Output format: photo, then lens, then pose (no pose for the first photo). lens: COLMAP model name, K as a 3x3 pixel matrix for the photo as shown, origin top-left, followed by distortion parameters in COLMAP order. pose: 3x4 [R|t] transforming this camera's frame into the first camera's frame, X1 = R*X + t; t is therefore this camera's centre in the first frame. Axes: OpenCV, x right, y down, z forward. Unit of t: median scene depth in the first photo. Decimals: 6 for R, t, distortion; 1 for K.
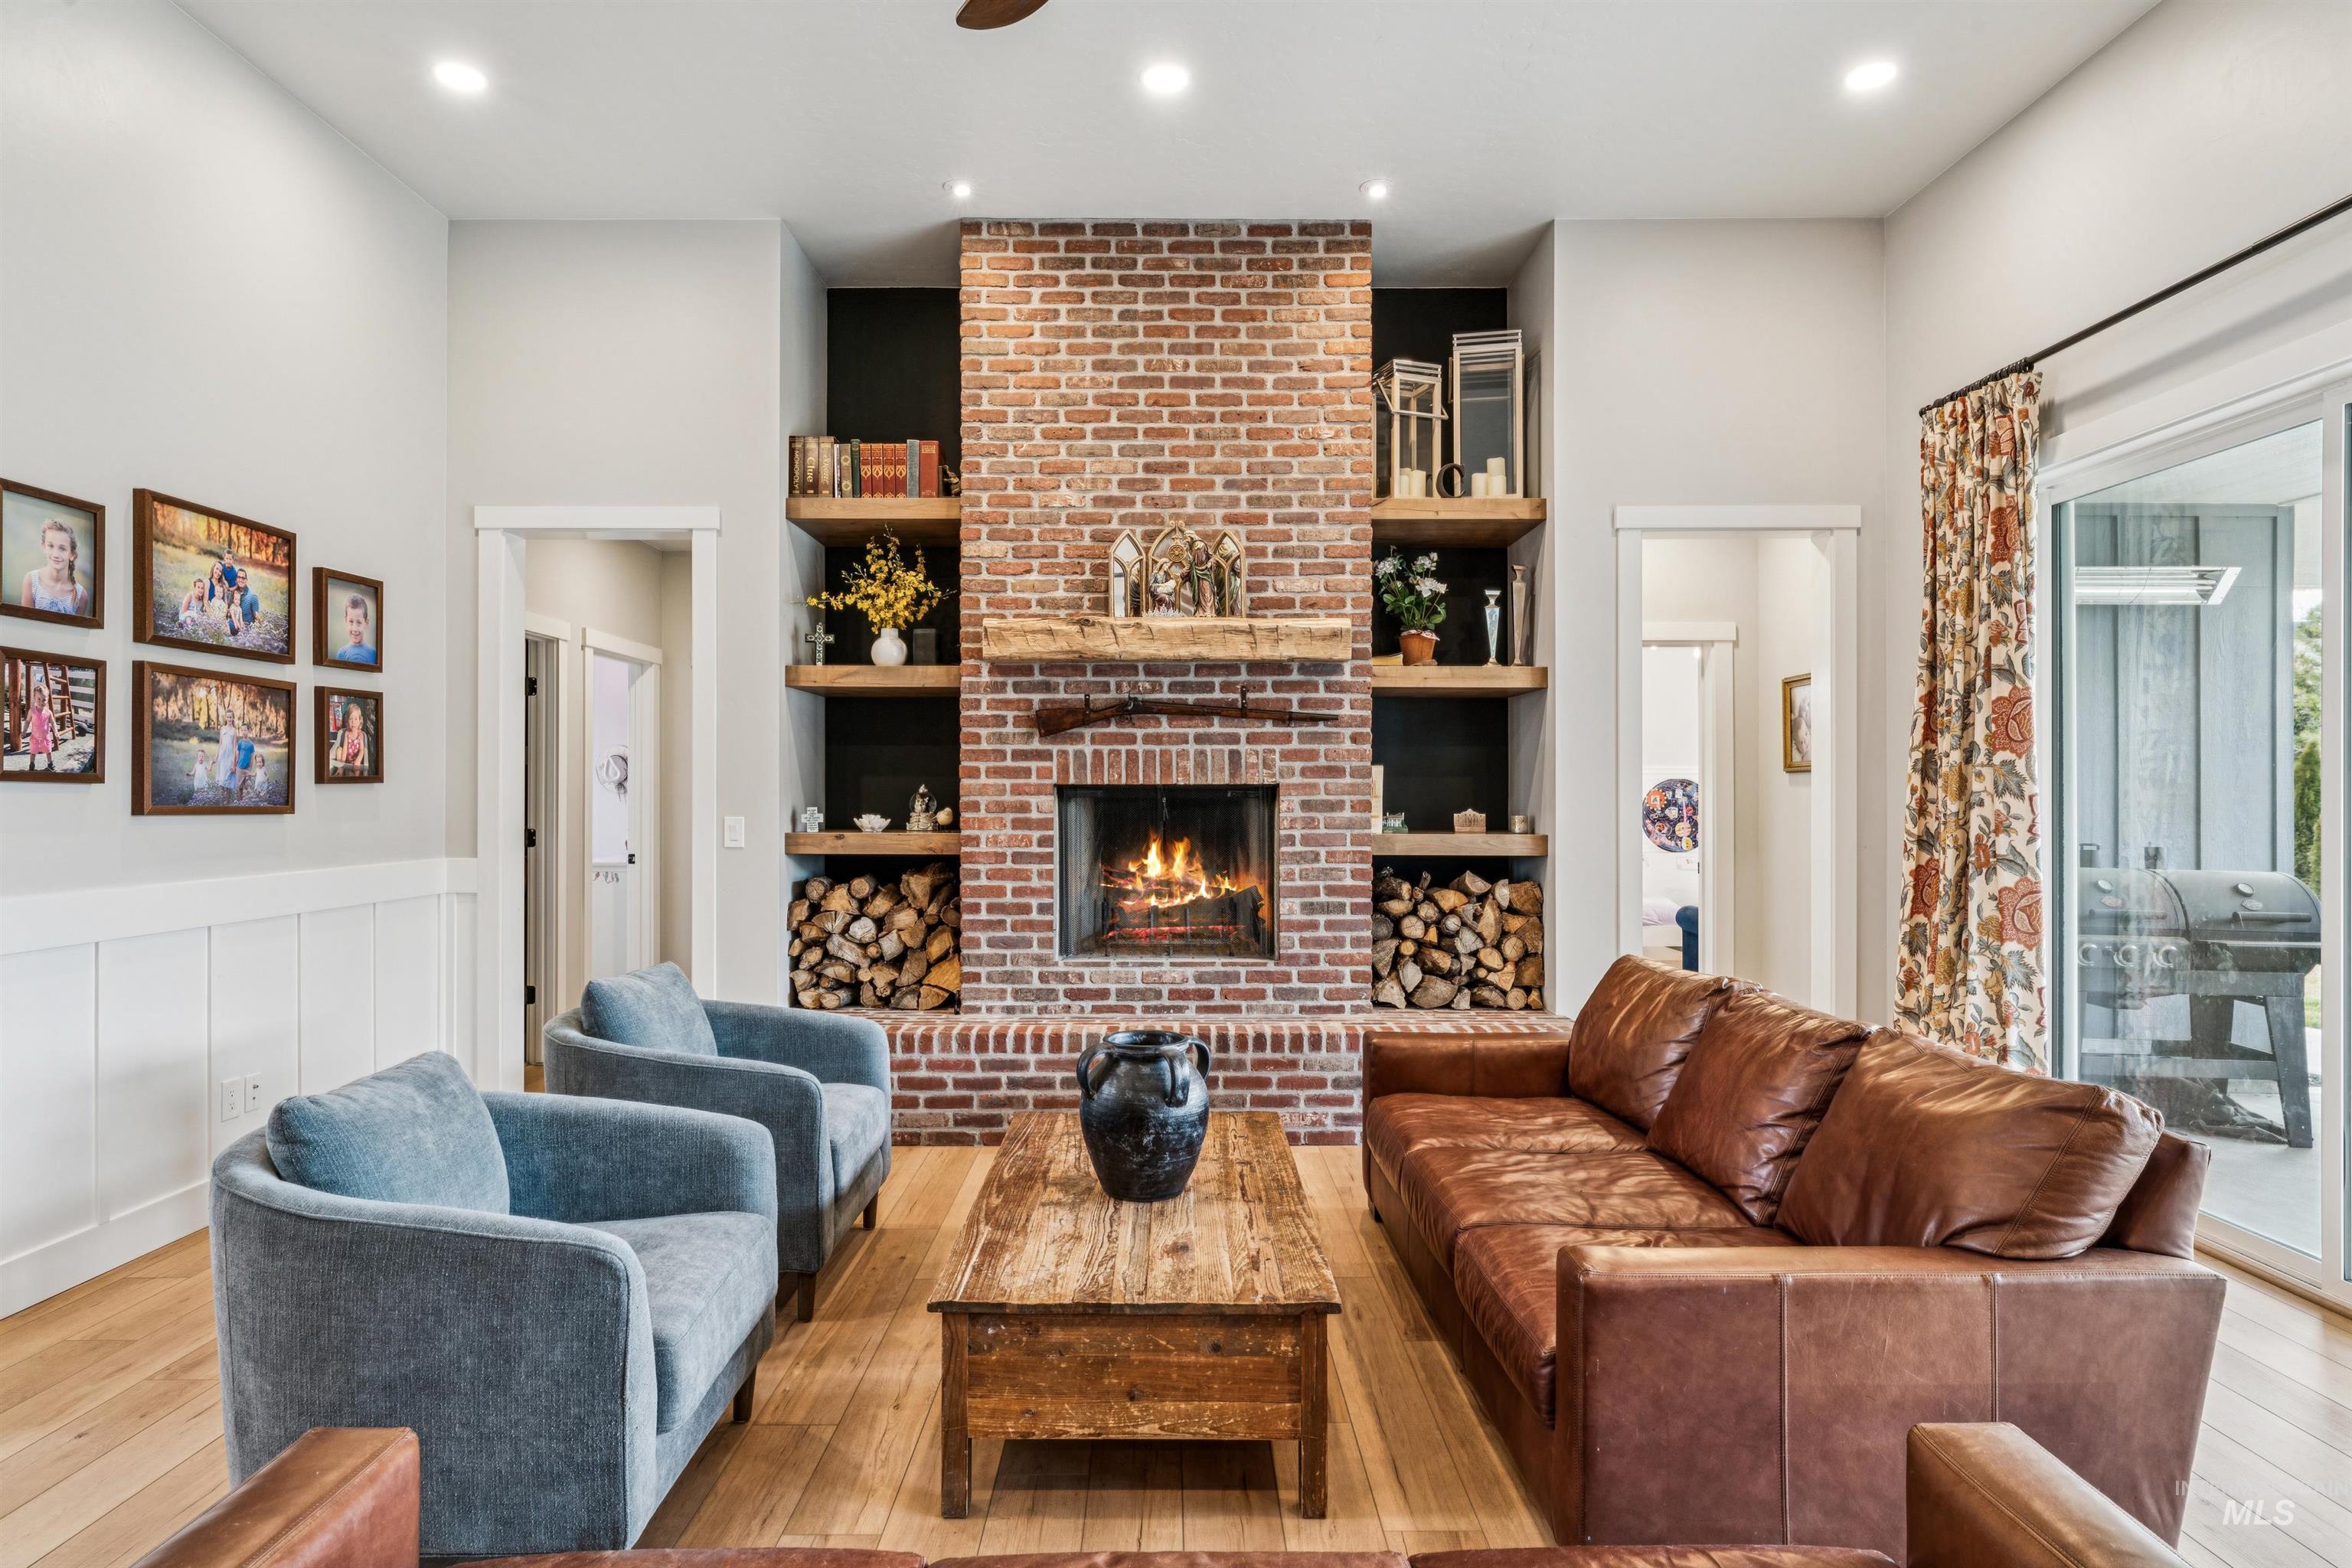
lens RADIAL K [[1295.7, 0, 1175.6], [0, 1295.7, 788.6], [0, 0, 1]] dist [-0.002234, 0.000236]
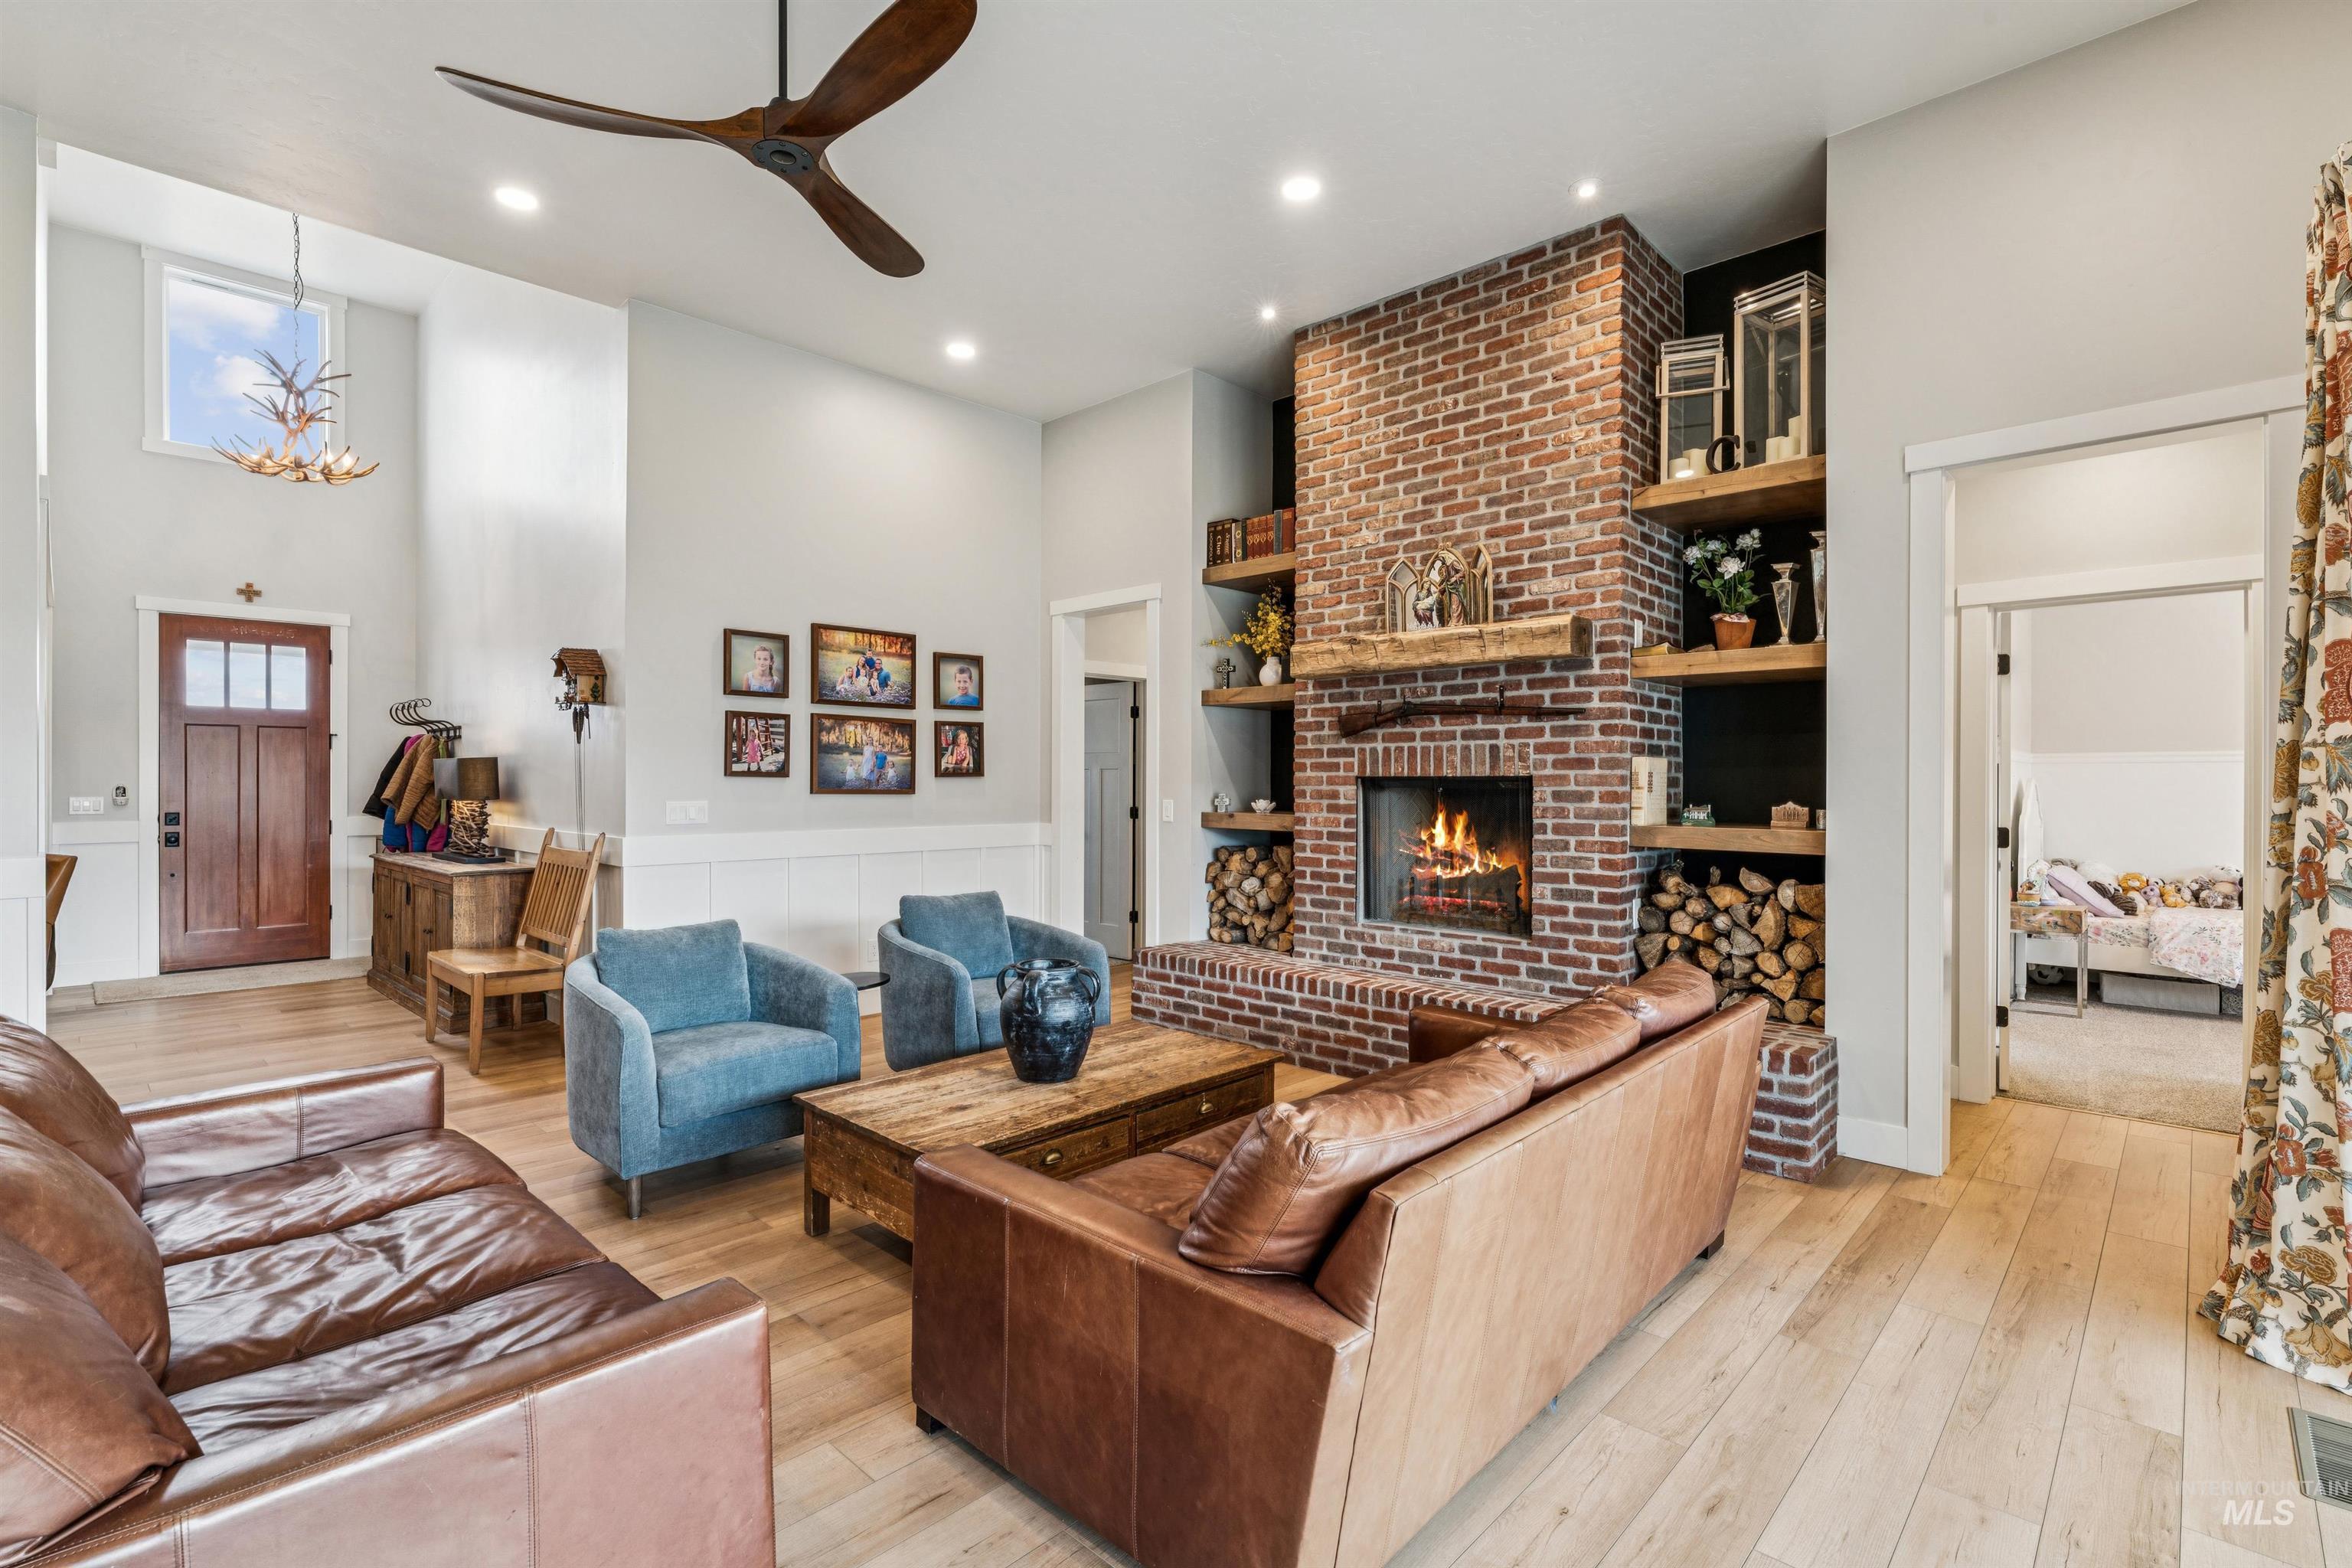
lens RADIAL K [[1073.7, 0, 1178.9], [0, 1073.7, 786.7], [0, 0, 1]] dist [-0.008392, 0.000326]
pose [[0.718164, 0.004191, -0.695861, 0.484661], [-0.000235, 0.999983, 0.005779, 0.000621], [0.695874, -0.003987, 0.718153, 0.164877]]
